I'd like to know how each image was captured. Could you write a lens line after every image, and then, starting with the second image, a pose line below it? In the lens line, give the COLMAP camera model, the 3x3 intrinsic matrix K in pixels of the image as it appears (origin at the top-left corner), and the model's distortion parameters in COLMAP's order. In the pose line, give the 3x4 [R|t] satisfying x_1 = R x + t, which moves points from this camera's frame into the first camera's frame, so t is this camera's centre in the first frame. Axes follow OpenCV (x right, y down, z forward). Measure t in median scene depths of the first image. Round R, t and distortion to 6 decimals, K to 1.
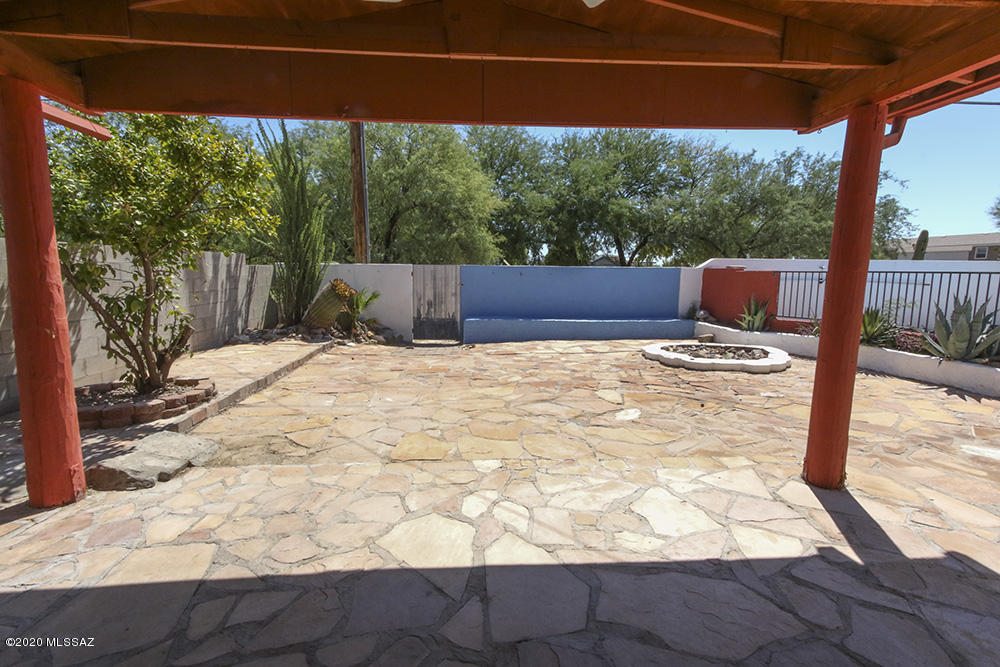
lens RADIAL K [[452.5, 0, 496.6], [0, 452.5, 329.1], [0, 0, 1]] dist [0.000095, -0.000014]
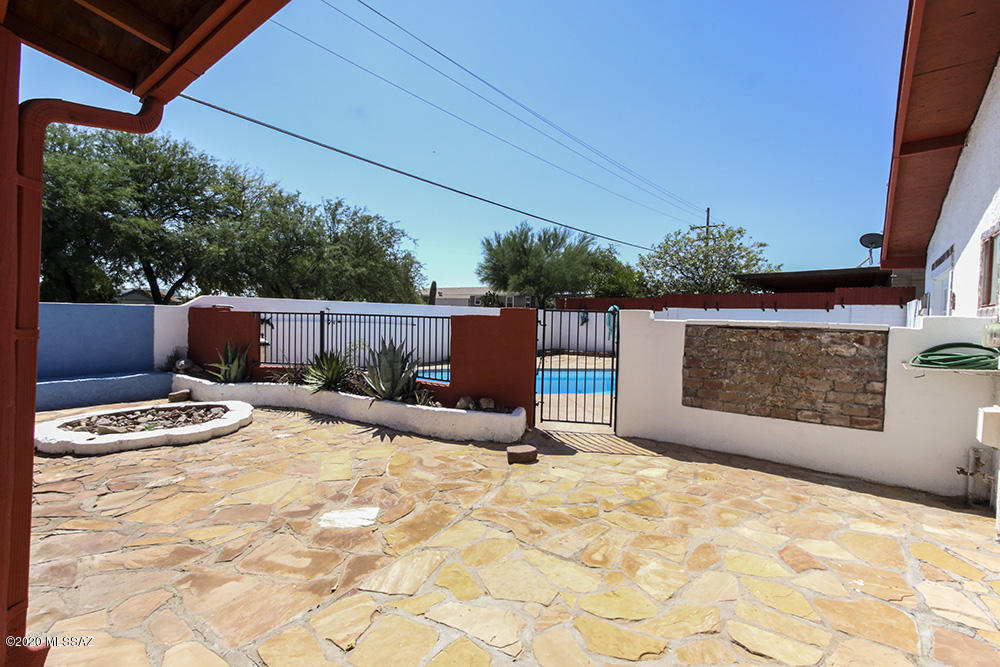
lens RADIAL K [[450.6, 0, 504.9], [0, 450.6, 326.4], [0, 0, 1]] dist [0.000030, 0.000252]
pose [[0.663354, -0.011078, 0.748224, 0.277894], [0.080272, 0.995174, -0.056433, -0.010926], [-0.743988, 0.097497, 0.661042, 0.063296]]
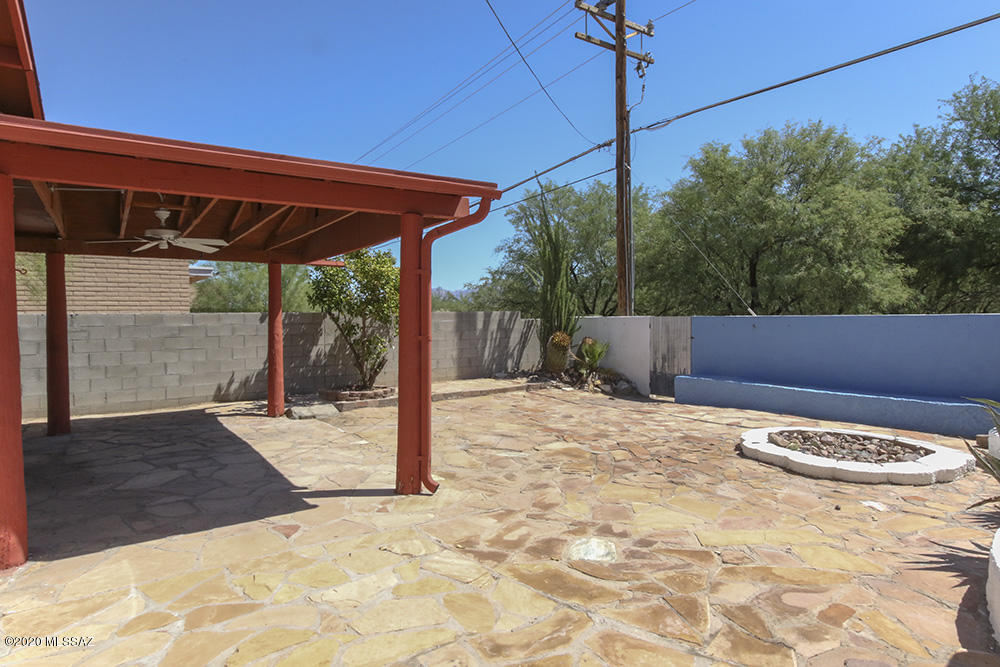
lens RADIAL K [[574.4, 0, 500.0], [0, 574.4, 333.5], [0, 0, 1]] dist [-0.015370, 0.000826]
pose [[0.512224, 0.010366, -0.858790, 0.821226], [-0.097340, 0.994185, -0.046058, -0.021680], [0.853318, 0.107186, 0.510254, 0.123196]]
